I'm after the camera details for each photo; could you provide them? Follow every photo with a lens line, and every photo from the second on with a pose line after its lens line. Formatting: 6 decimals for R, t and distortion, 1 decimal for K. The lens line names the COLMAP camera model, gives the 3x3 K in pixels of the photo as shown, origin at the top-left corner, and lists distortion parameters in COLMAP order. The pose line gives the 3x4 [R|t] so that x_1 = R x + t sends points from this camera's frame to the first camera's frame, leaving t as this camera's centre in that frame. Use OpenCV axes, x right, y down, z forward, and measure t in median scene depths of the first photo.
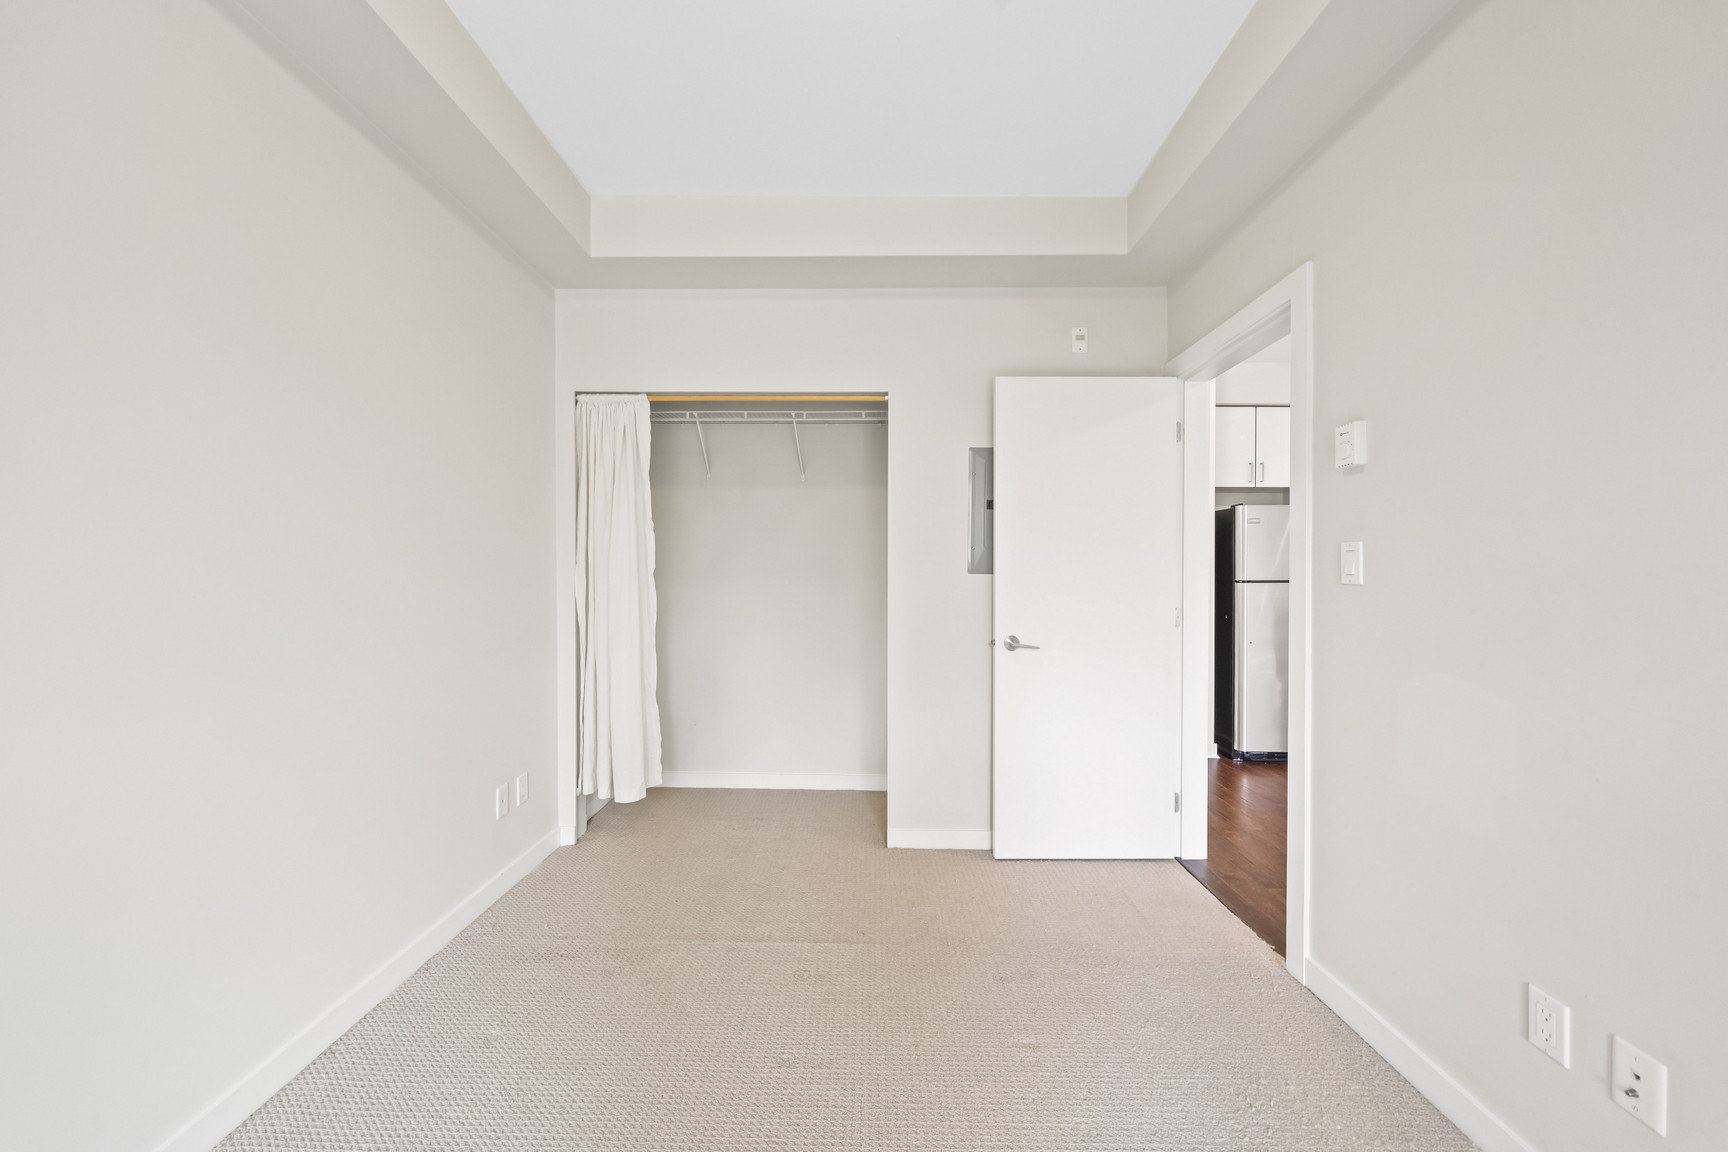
lens RADIAL K [[617.4, 0, 858.6], [0, 617.4, 570.8], [0, 0, 1]] dist [-0.001285, -0.000302]
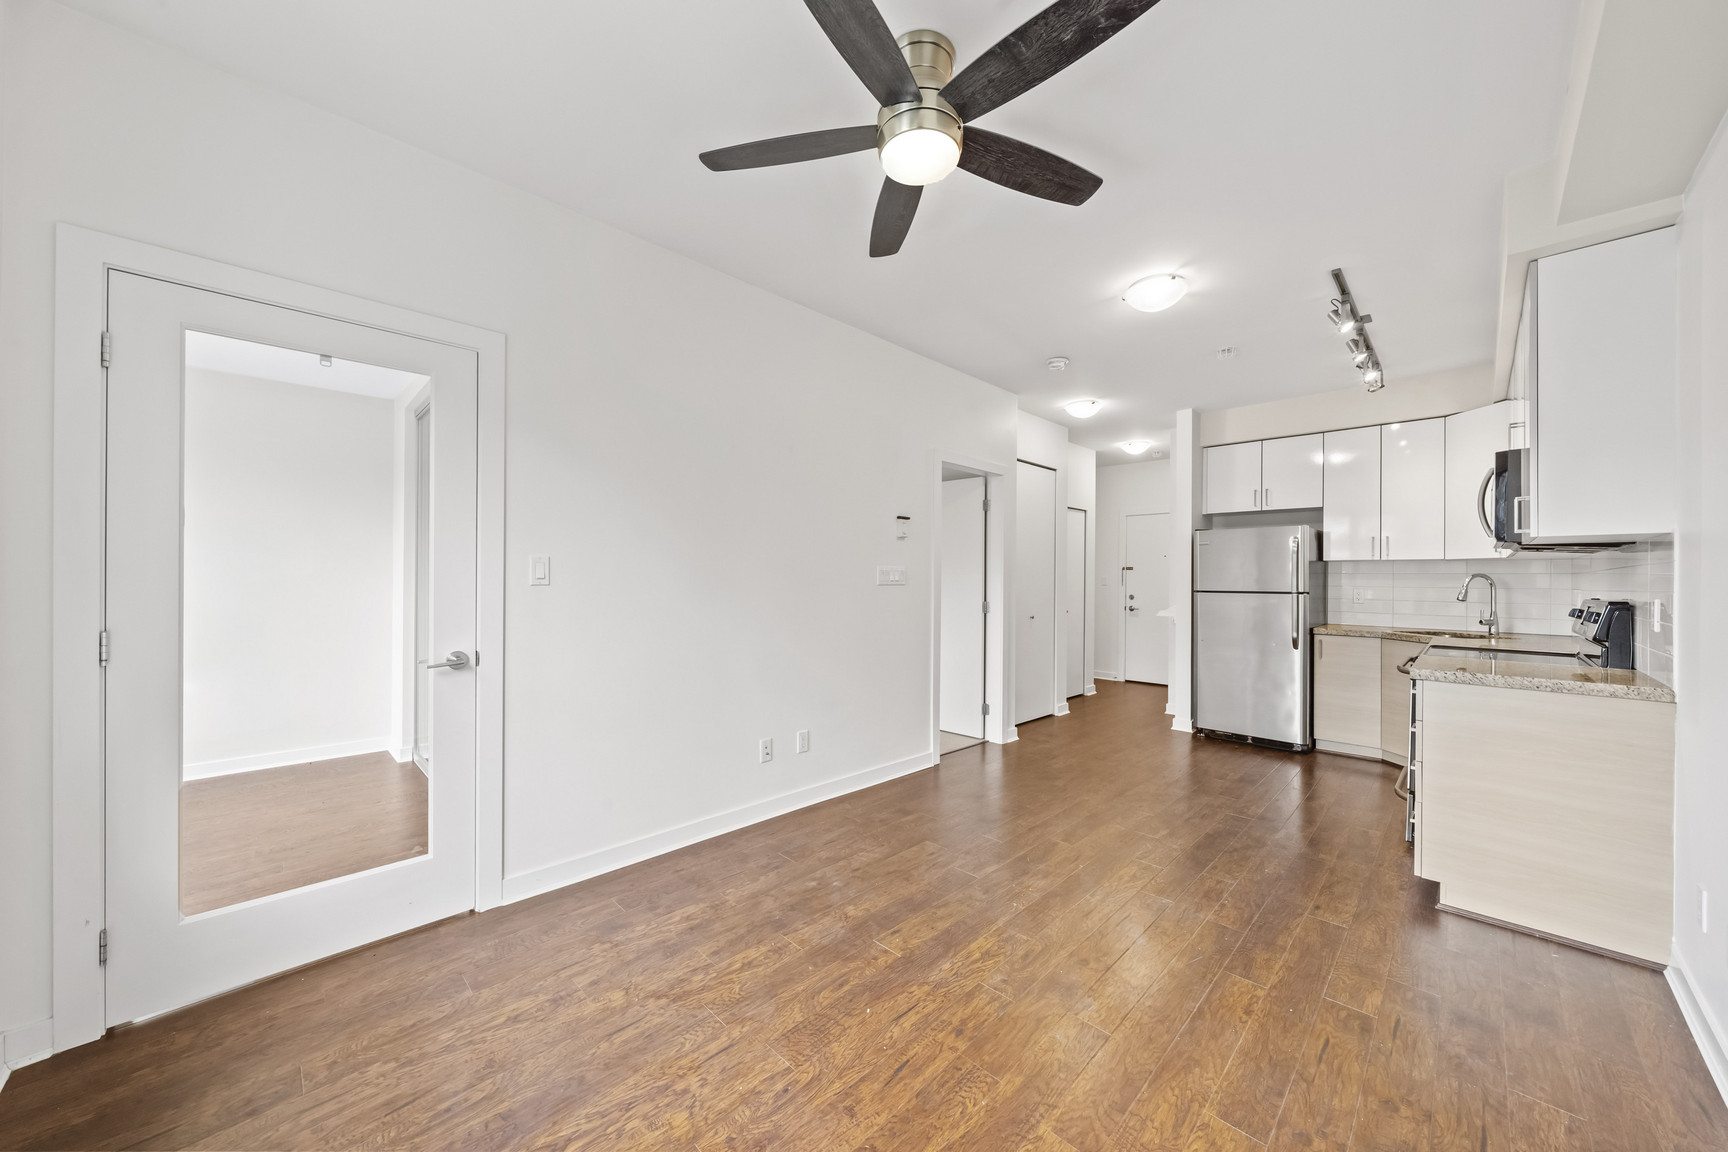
lens RADIAL K [[611.5, 0, 862.9], [0, 611.5, 575.2], [0, 0, 1]] dist [-0.001968, -0.000281]
pose [[0.719236, -0.000807, -0.694765, 0.949467], [-0.007007, 0.999940, -0.008415, -0.000181], [0.694730, 0.010921, 0.719187, -0.351491]]
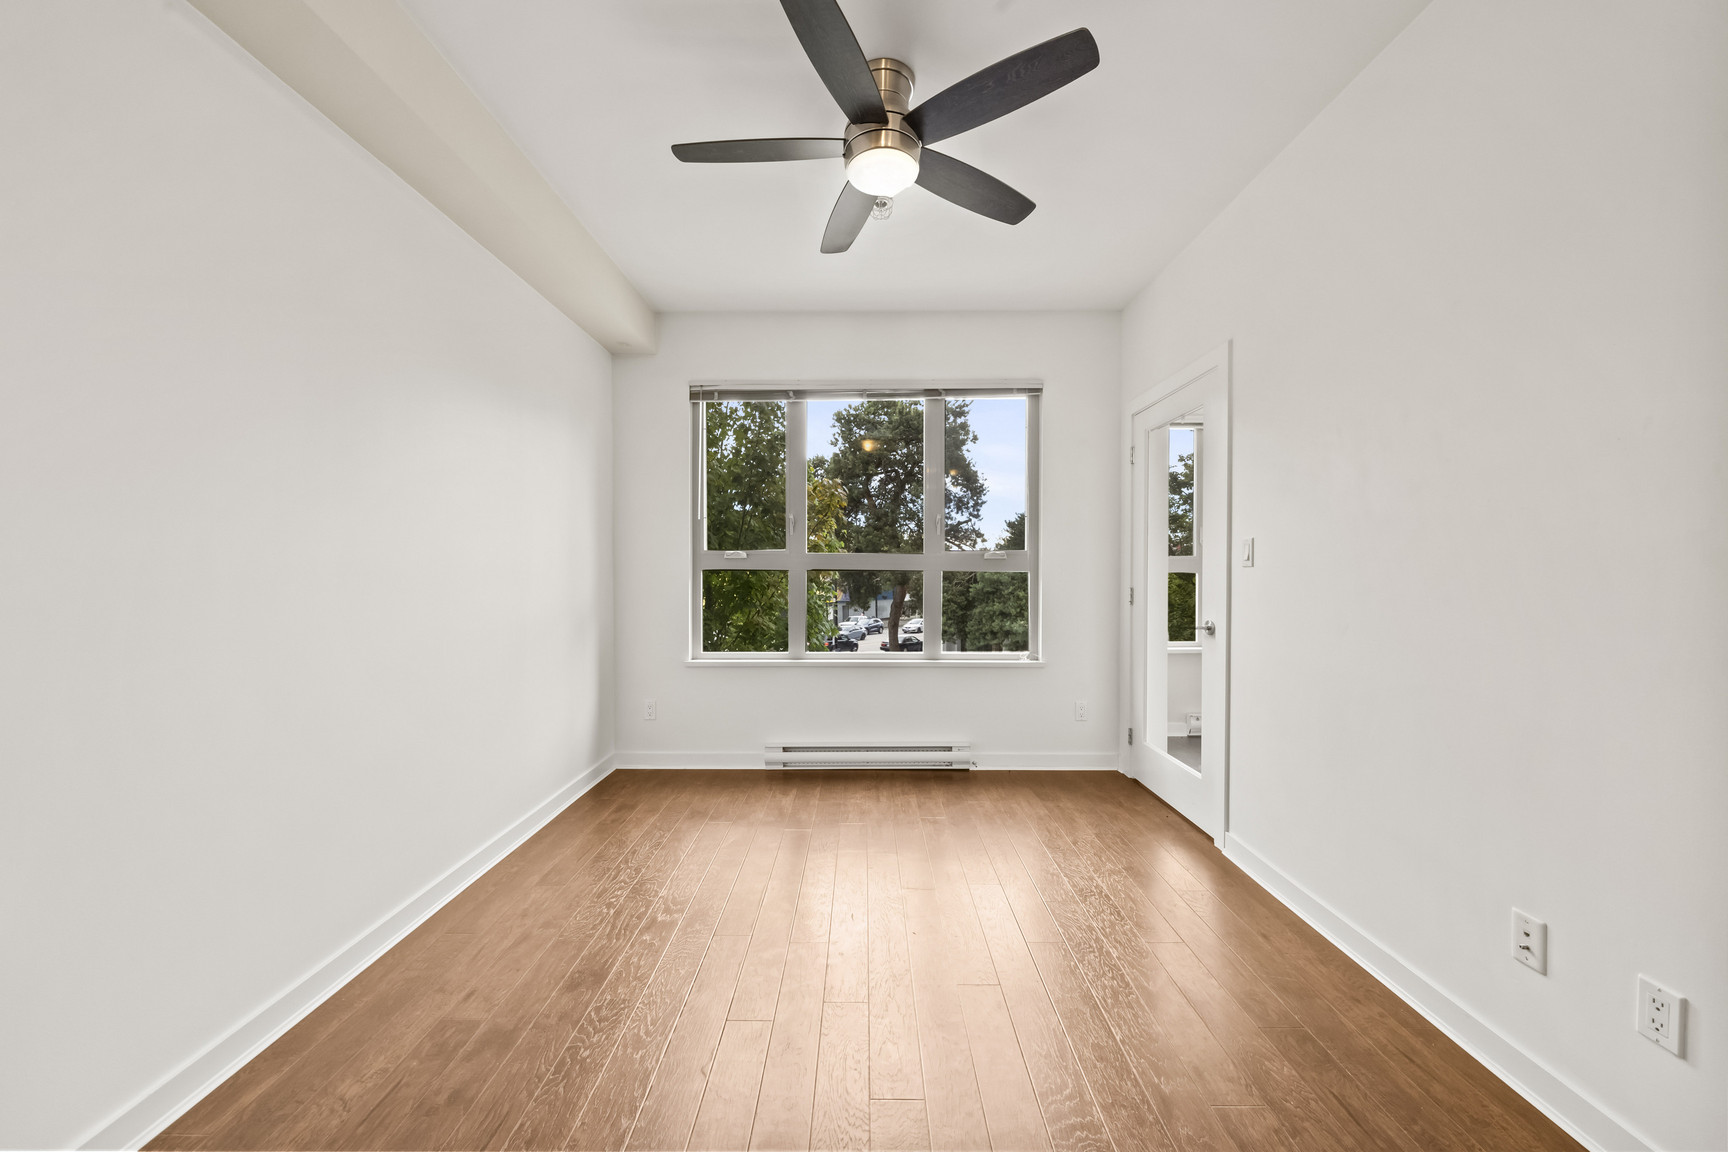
lens RADIAL K [[637.6, 0, 858.1], [0, 637.6, 574.8], [0, 0, 1]] dist [-0.000525, -0.000231]
pose [[-0.999970, -0.004364, -0.006350, 0.711034], [-0.004447, 0.999904, 0.013091, 0.007595], [0.006292, 0.013118, -0.999894, 0.445737]]
